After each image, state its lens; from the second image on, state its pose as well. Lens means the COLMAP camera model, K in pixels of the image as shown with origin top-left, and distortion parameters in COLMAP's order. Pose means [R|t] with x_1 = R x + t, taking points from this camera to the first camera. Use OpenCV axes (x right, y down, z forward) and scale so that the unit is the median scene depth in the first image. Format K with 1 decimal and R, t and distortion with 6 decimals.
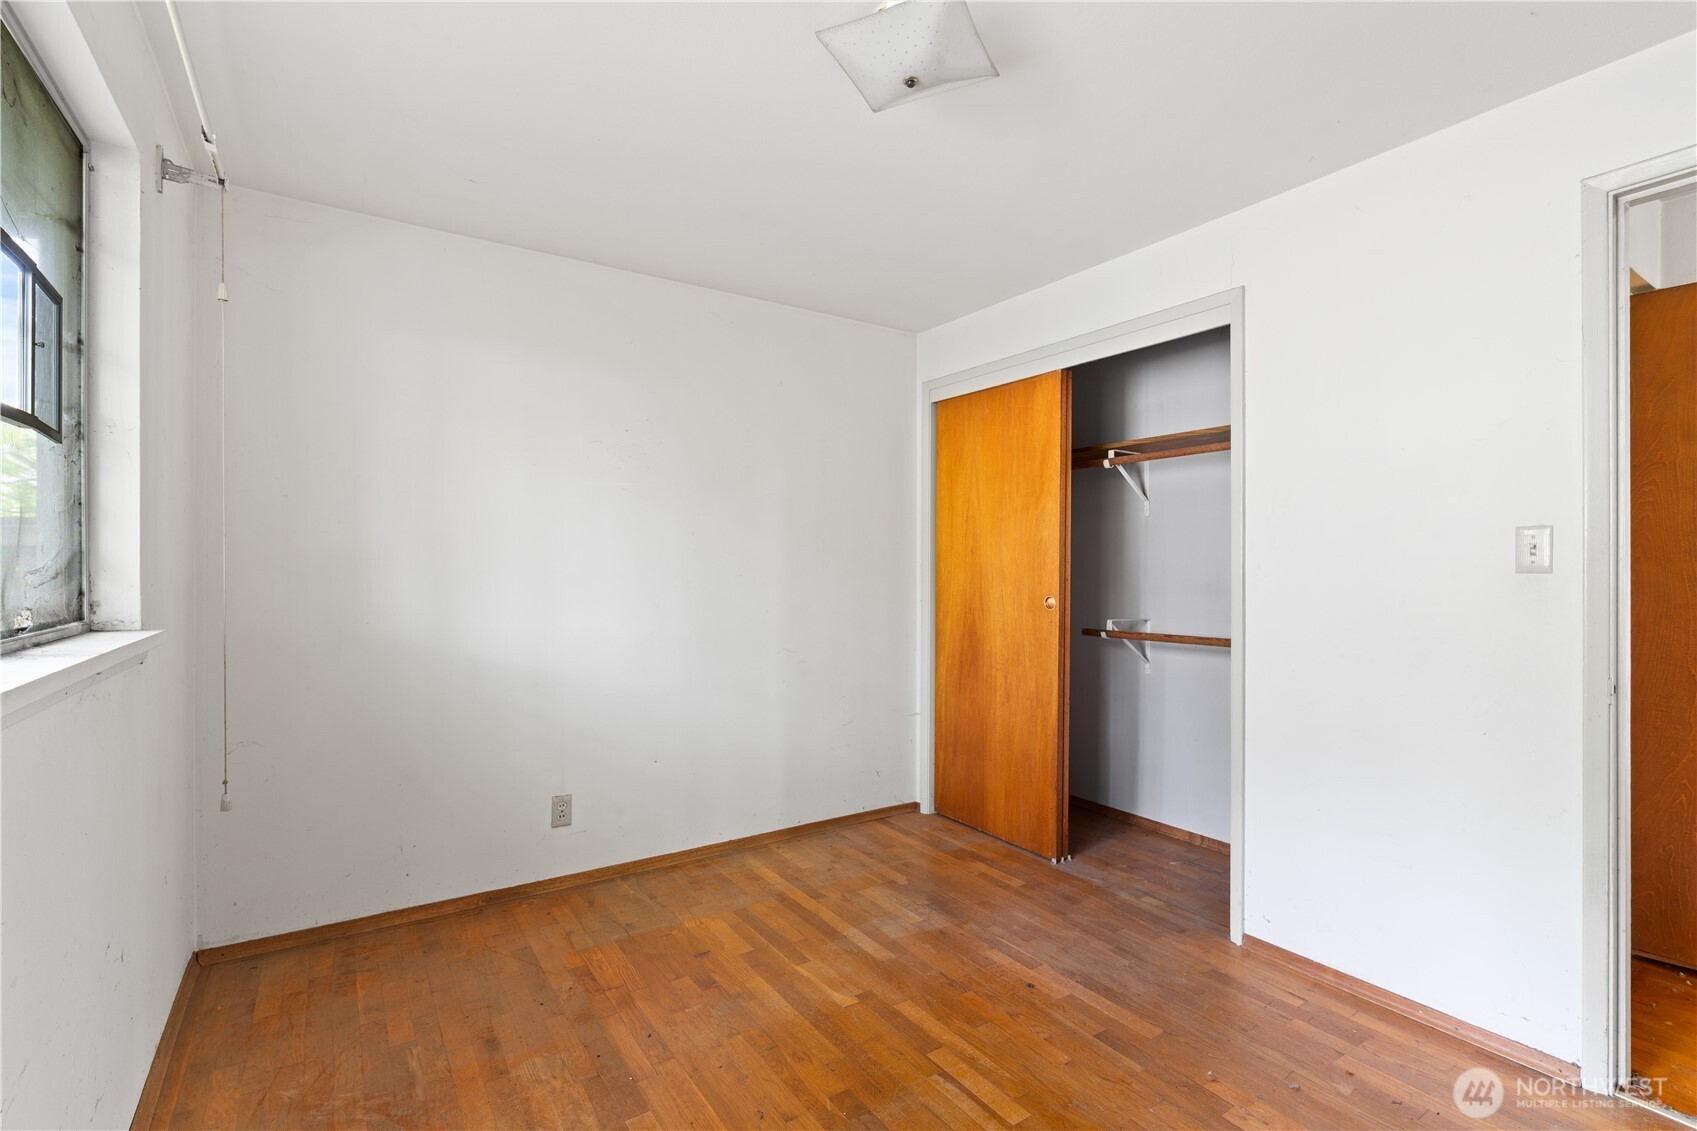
lens RADIAL K [[763.3, 0, 857.2], [0, 763.3, 565.5], [0, 0, 1]] dist [-0.013596, 0.003928]
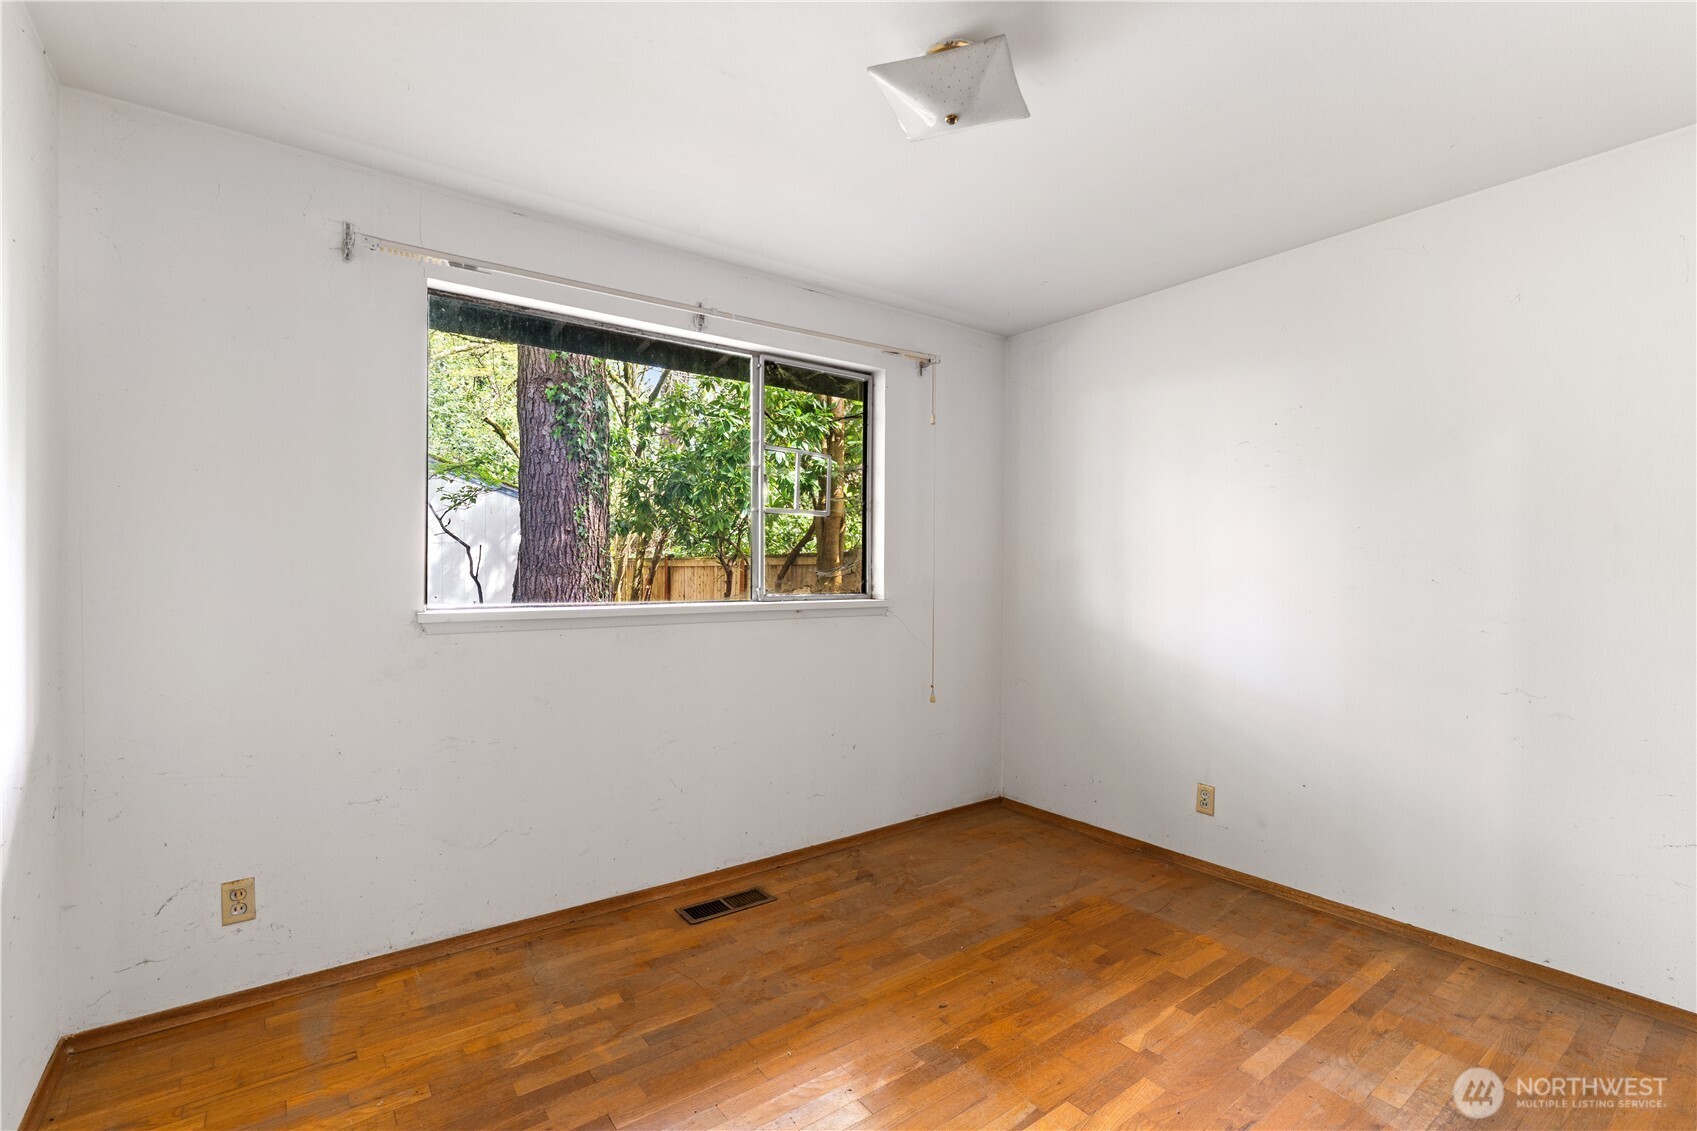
lens RADIAL K [[763.3, 0, 857.6], [0, 763.3, 568.5], [0, 0, 1]] dist [-0.013596, 0.003928]
pose [[0.066744, -0.002429, -0.997767, 0.711580], [-0.001602, 0.999995, -0.002542, 0.003835], [0.997769, 0.001768, 0.066740, 0.494459]]
